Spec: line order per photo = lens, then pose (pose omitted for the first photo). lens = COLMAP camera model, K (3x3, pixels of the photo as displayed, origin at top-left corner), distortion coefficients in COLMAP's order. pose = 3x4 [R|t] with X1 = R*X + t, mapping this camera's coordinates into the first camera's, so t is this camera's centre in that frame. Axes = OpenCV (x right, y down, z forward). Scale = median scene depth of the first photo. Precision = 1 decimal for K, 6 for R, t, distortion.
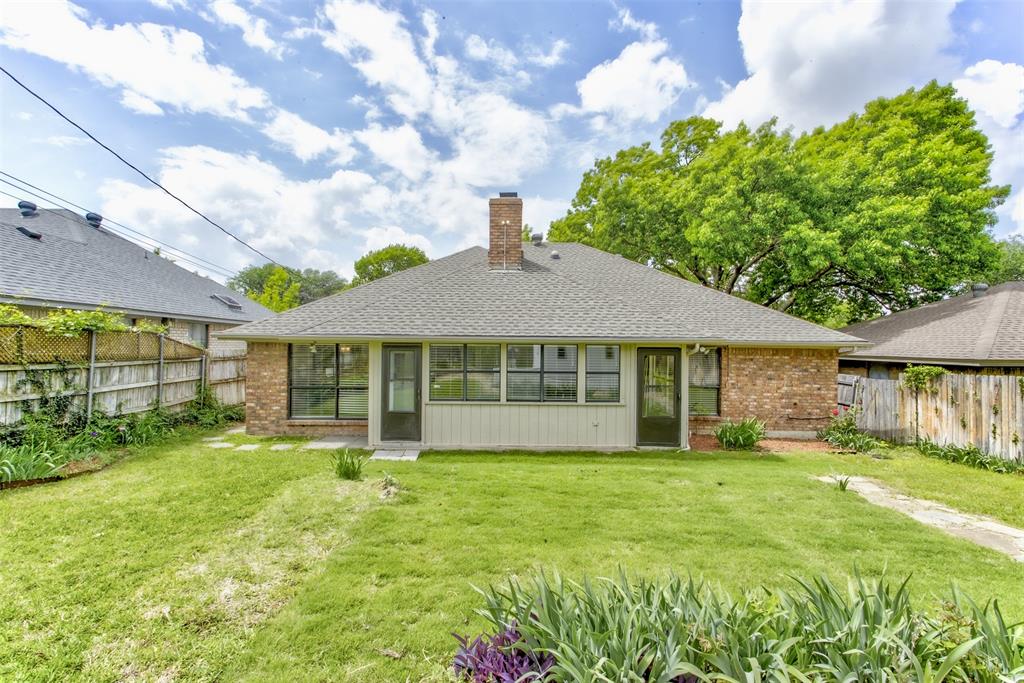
lens RADIAL K [[480.6, 0, 515.2], [0, 480.6, 342.7], [0, 0, 1]] dist [0.000257, 0.001715]
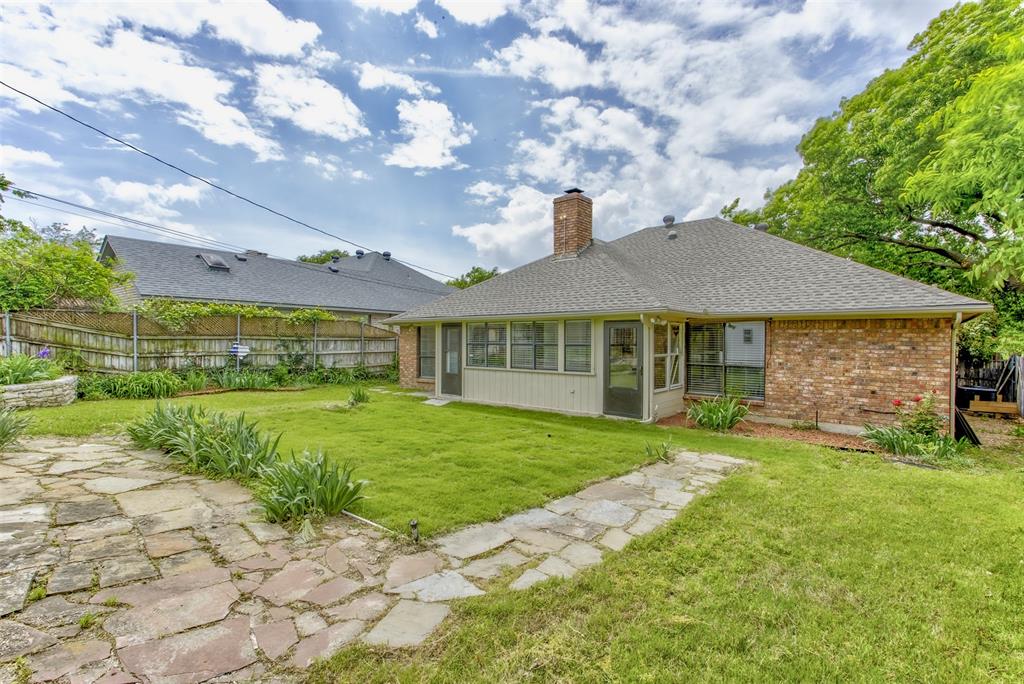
lens RADIAL K [[492.7, 0, 513.1], [0, 492.7, 346.7], [0, 0, 1]] dist [-0.000773, 0.000212]
pose [[0.758730, 0.002050, -0.651402, 0.794330], [0.006733, 0.999917, 0.010989, 0.052723], [0.651371, -0.012723, 0.758653, 0.052307]]
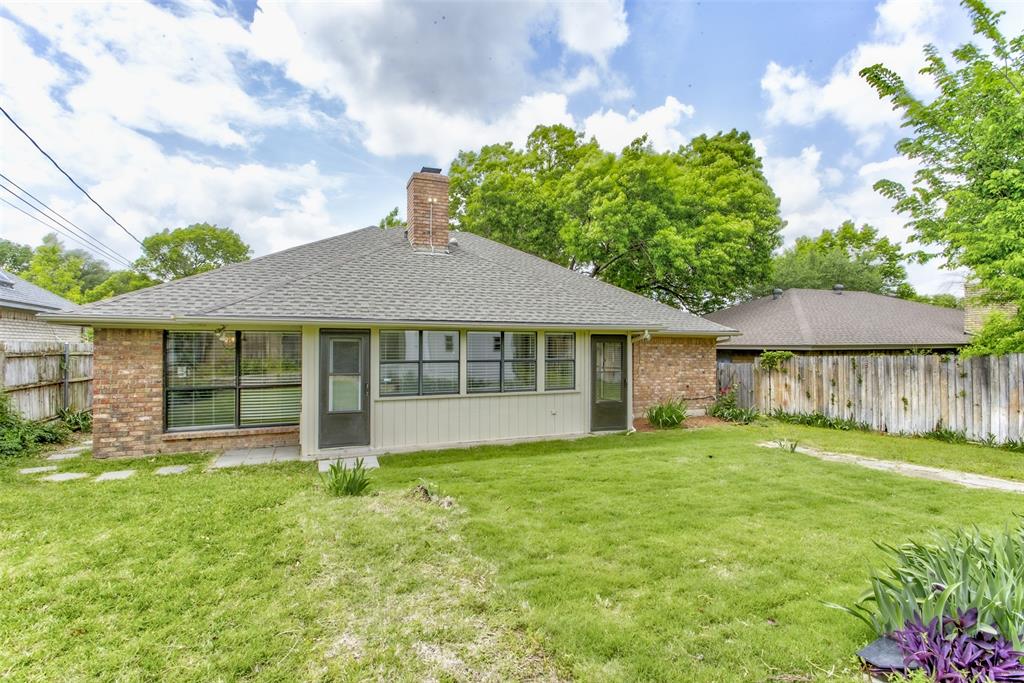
lens RADIAL K [[482.6, 0, 512.0], [0, 482.6, 341.5], [0, 0, 1]] dist [0.000052, 0.000523]
pose [[0.926832, -0.005197, 0.375441, -0.276736], [0.005672, 0.999984, -0.000159, 0.023953], [-0.375434, 0.002277, 0.926846, 0.120214]]
